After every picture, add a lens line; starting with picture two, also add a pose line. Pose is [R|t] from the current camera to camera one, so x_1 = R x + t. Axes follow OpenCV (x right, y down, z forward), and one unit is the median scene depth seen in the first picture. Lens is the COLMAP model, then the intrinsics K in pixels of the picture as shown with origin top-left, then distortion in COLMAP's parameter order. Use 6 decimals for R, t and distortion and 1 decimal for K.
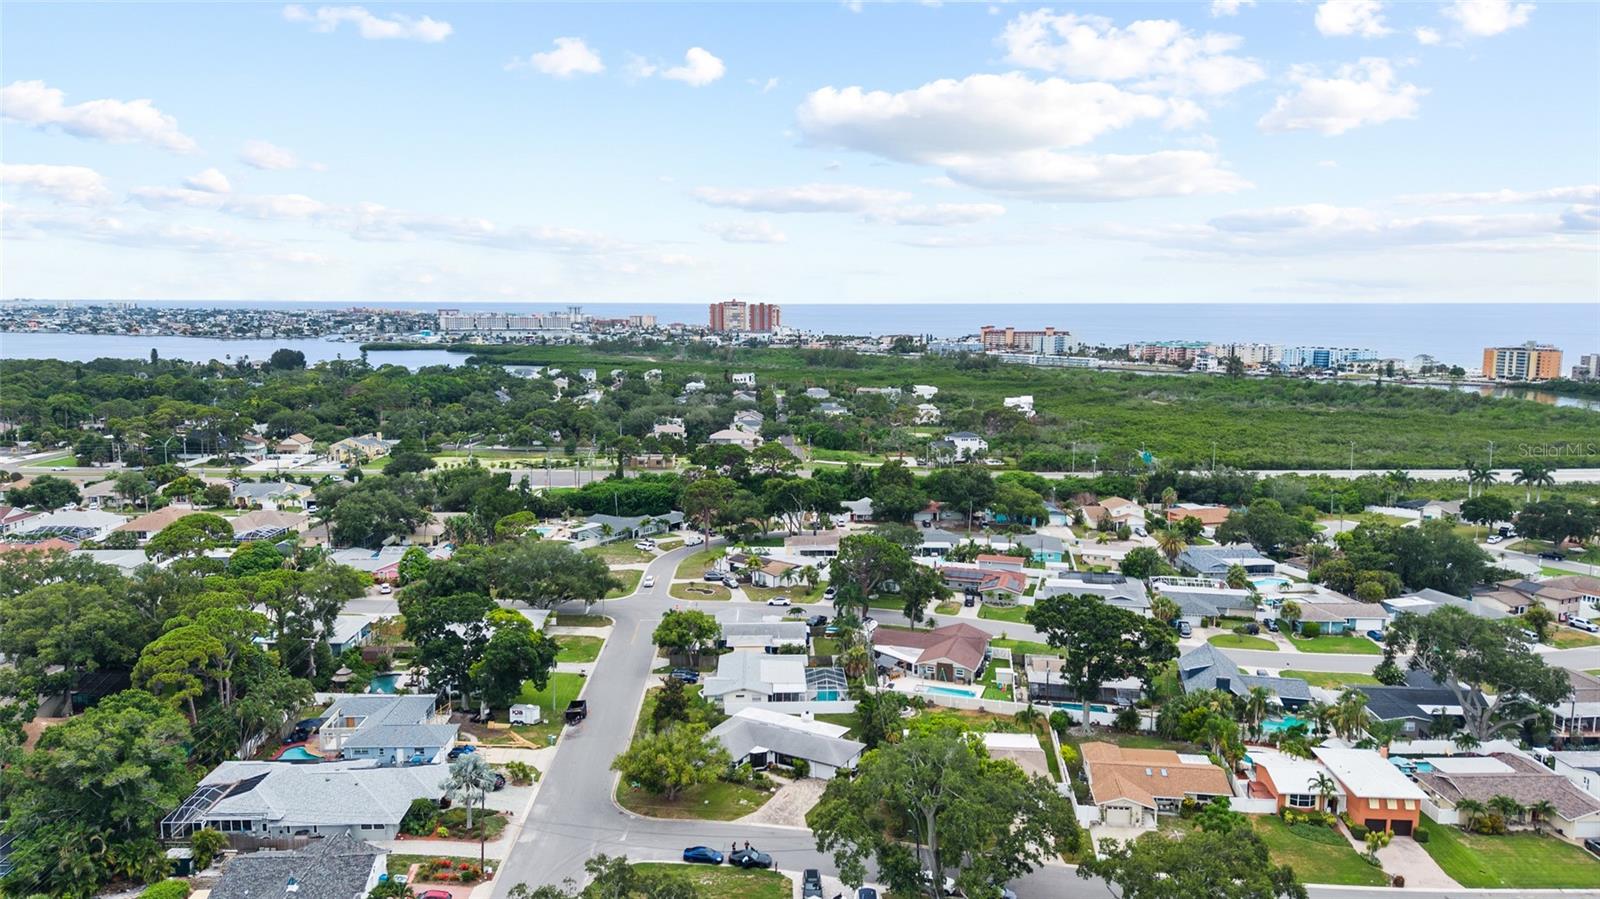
lens RADIAL K [[1096.1, 0, 800.0], [0, 1096.1, 449.5], [0, 0, 1]] dist [0.038475, -0.002600]
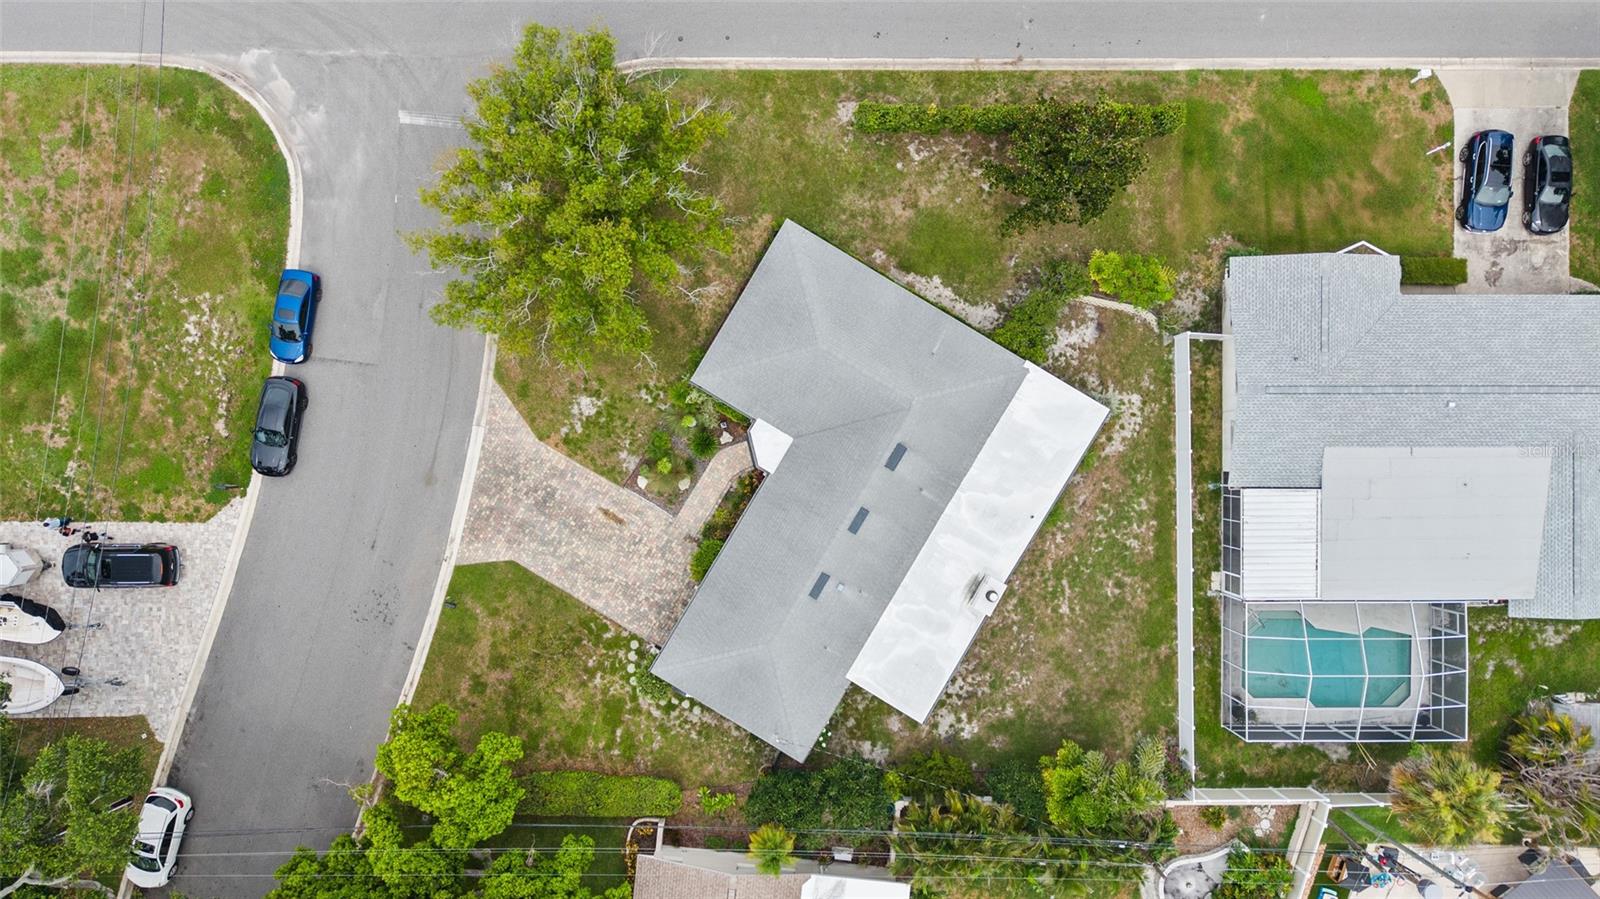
lens RADIAL K [[1074.2, 0, 793.9], [0, 1074.2, 464.1], [0, 0, 1]] dist [0.038568, -0.001963]
pose [[-0.033178, 0.999440, -0.004321, -0.026619], [-0.142355, -0.000446, 0.989816, -0.056048], [0.989259, 0.033456, 0.142290, 0.858226]]
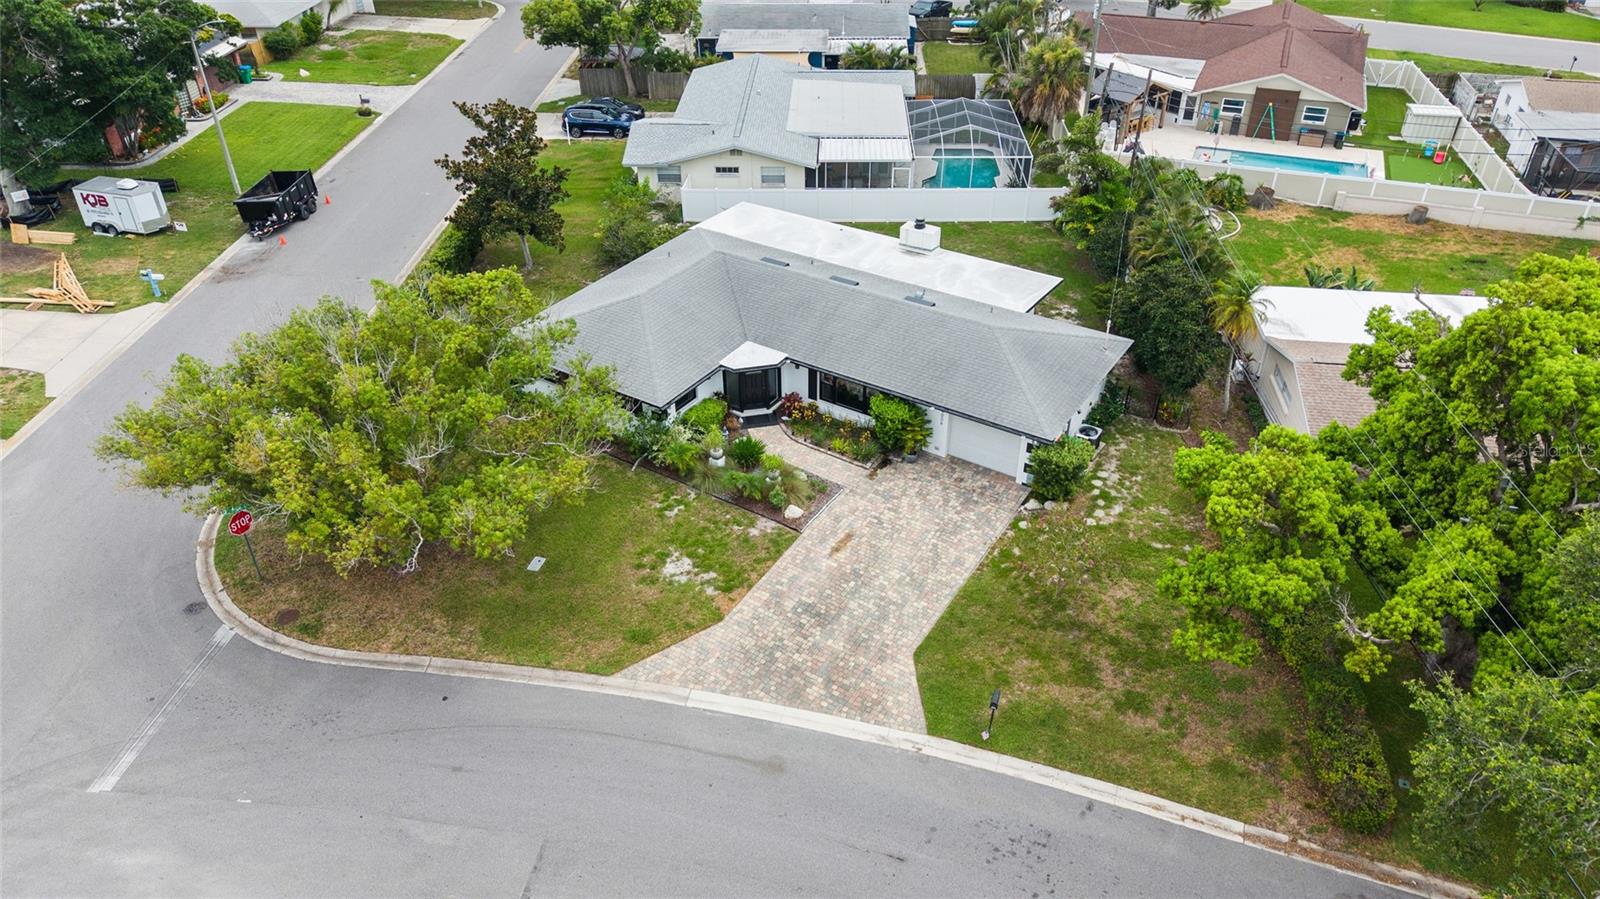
lens RADIAL K [[1074.2, 0, 793.9], [0, 1074.2, 464.1], [0, 0, 1]] dist [0.038568, -0.001963]
pose [[0.997259, 0.033078, -0.066181, -0.006490], [0.000998, 0.888396, 0.459077, 0.152323], [0.073980, -0.457884, 0.885928, 0.662610]]
